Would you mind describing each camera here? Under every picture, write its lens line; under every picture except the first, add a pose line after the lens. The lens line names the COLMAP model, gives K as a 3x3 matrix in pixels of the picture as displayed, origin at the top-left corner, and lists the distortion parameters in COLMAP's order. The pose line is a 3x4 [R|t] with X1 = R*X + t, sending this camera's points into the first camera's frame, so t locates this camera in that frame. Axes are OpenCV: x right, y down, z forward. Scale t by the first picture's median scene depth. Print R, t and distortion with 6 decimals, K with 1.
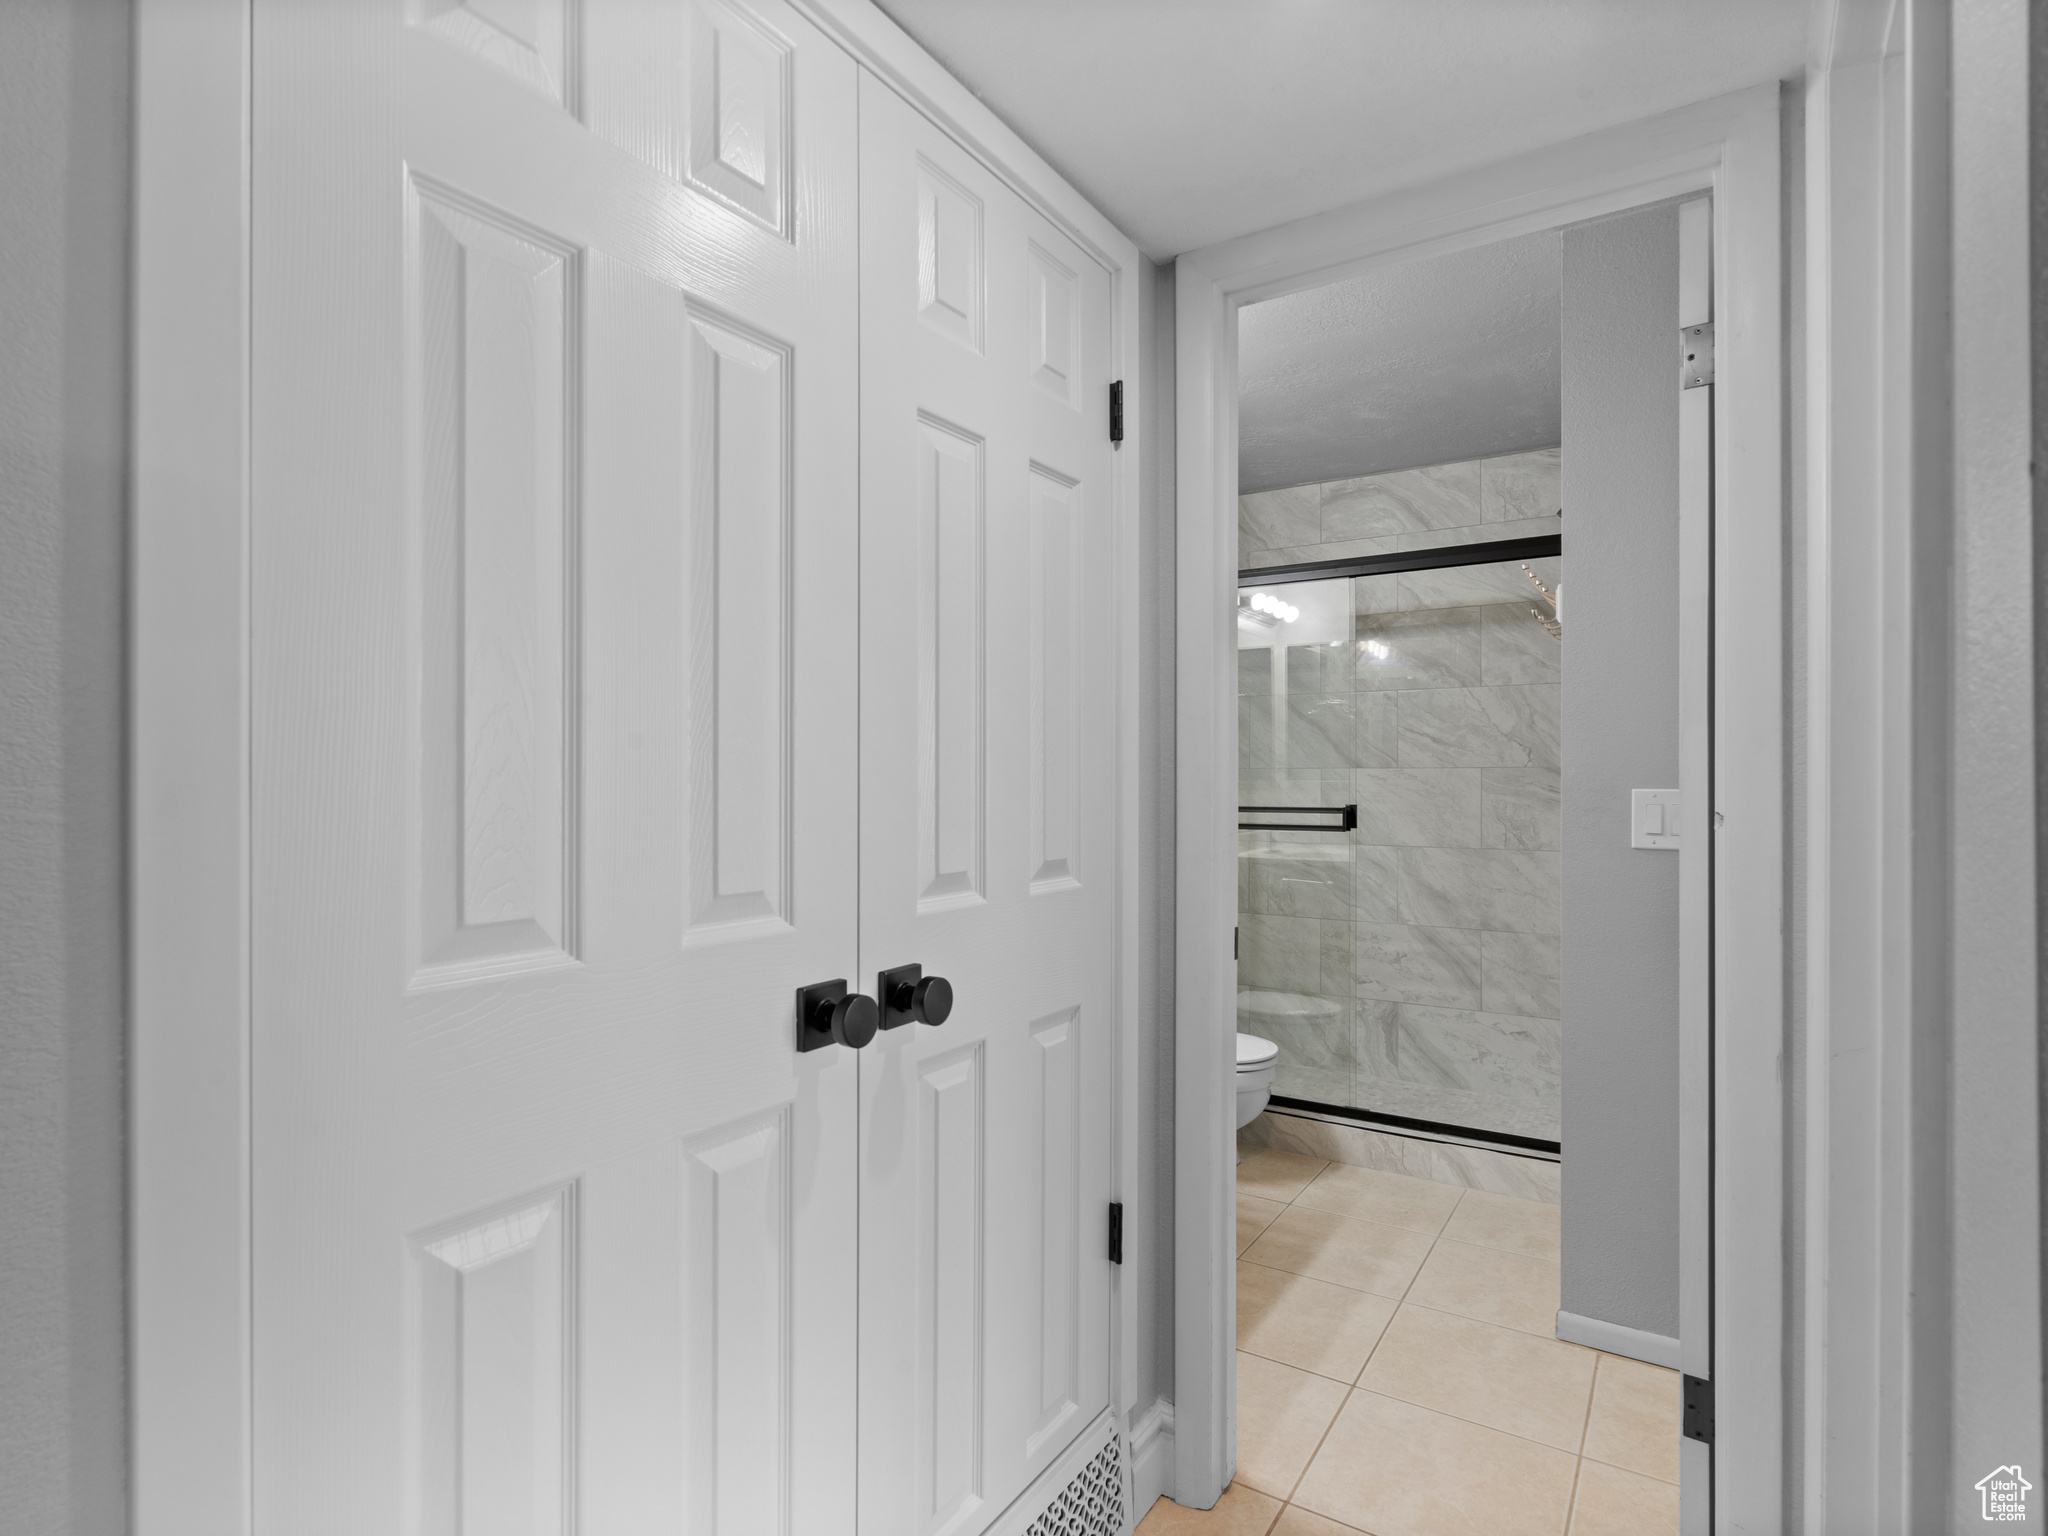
lens RADIAL K [[1043.5, 0, 1020.6], [0, 1043.5, 770.1], [0, 0, 1]] dist [-0.022985, 0.011406]
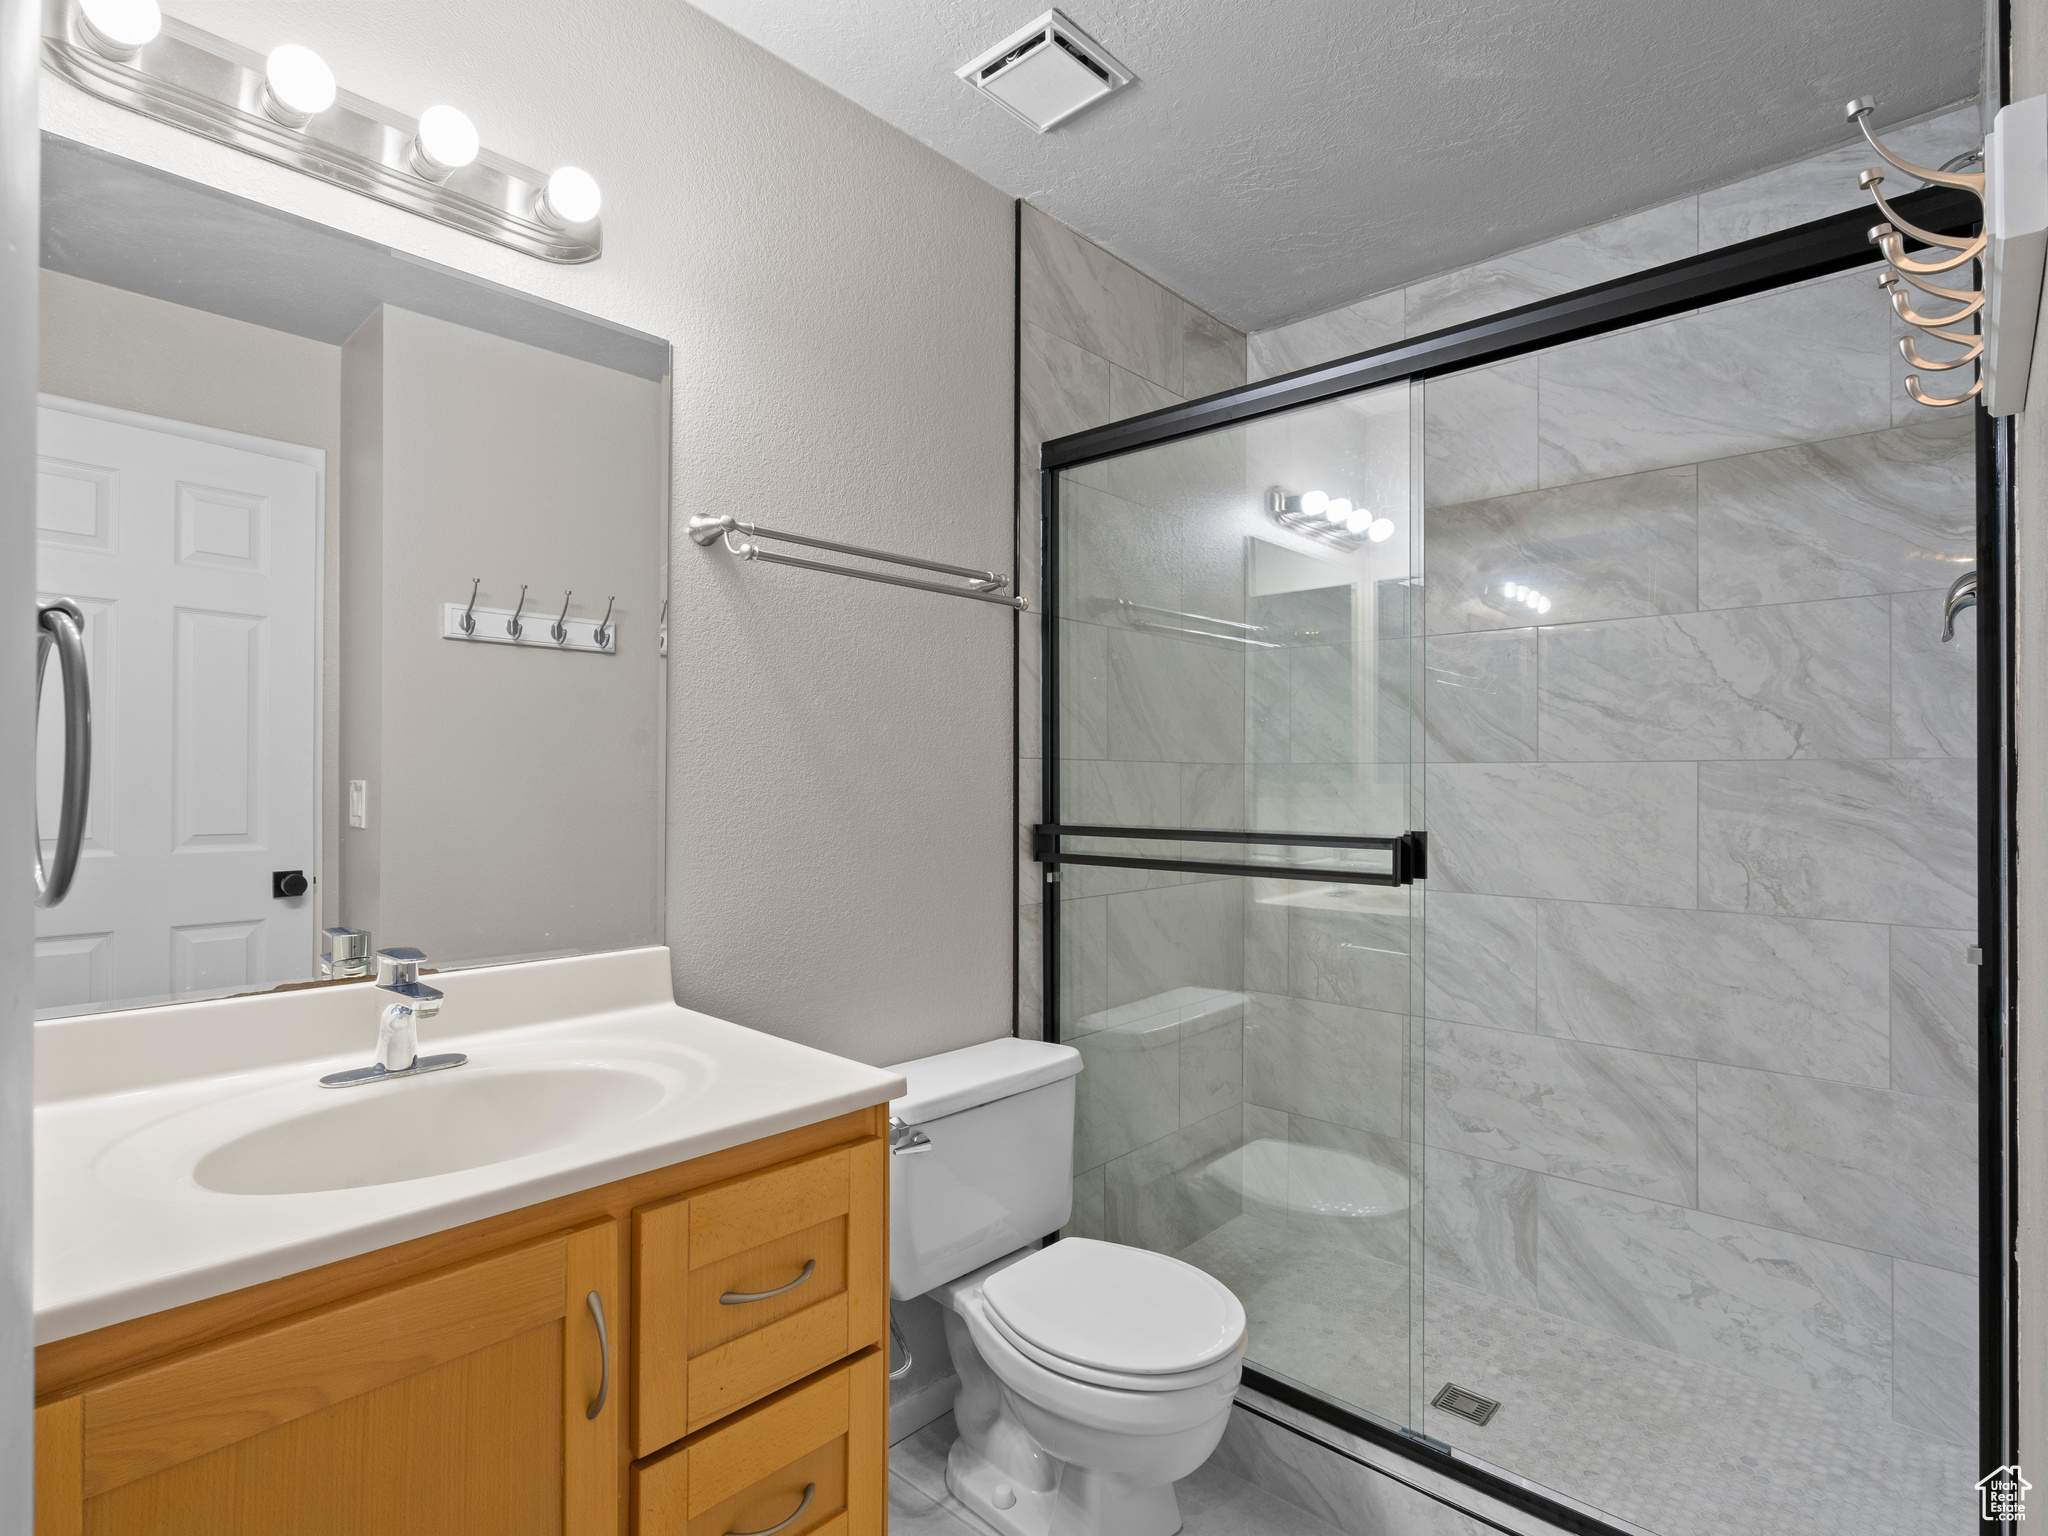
lens RADIAL K [[1040.3, 0, 1014.4], [0, 1040.3, 772.2], [0, 0, 1]] dist [-0.009266, 0.003965]
pose [[0.986827, 0.002533, -0.161761, 0.179500], [-0.002651, 0.999996, -0.000516, 0.004772], [0.161759, 0.000939, 0.986830, 0.409880]]
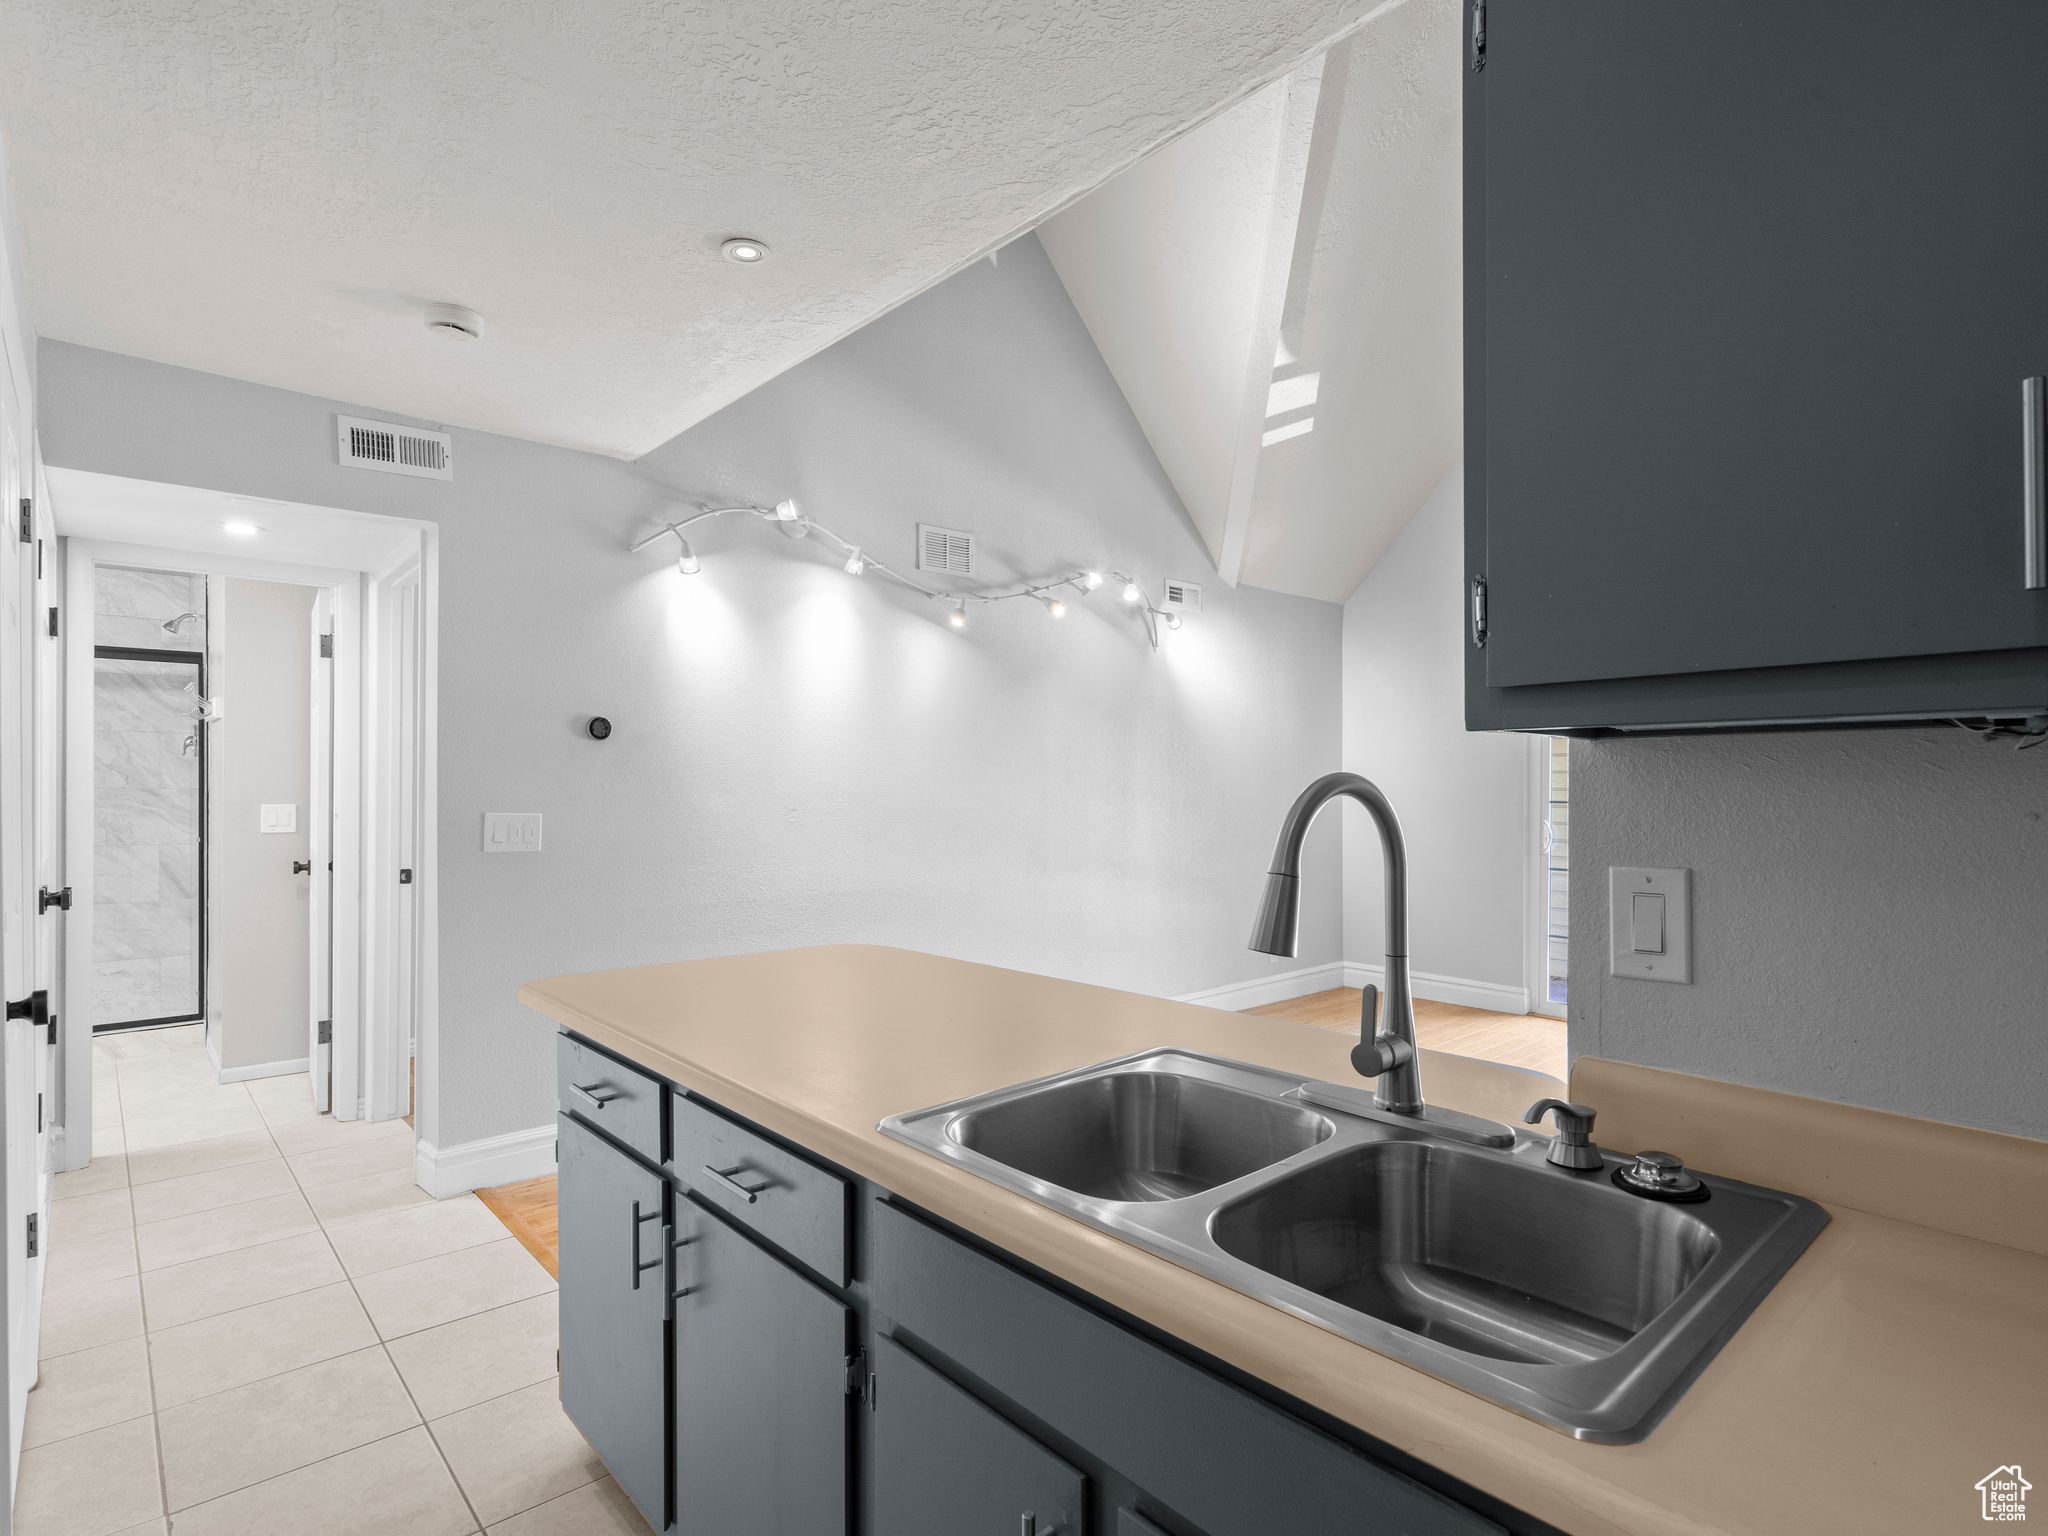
lens RADIAL K [[1049.4, 0, 1029.8], [0, 1049.4, 786.6], [0, 0, 1]] dist [-0.005880, 0.000056]
pose [[0.245621, -0.001141, 0.969365, -0.605919], [-0.010291, 0.999940, 0.003784, -0.023328], [-0.969311, -0.010906, 0.245594, -0.573770]]
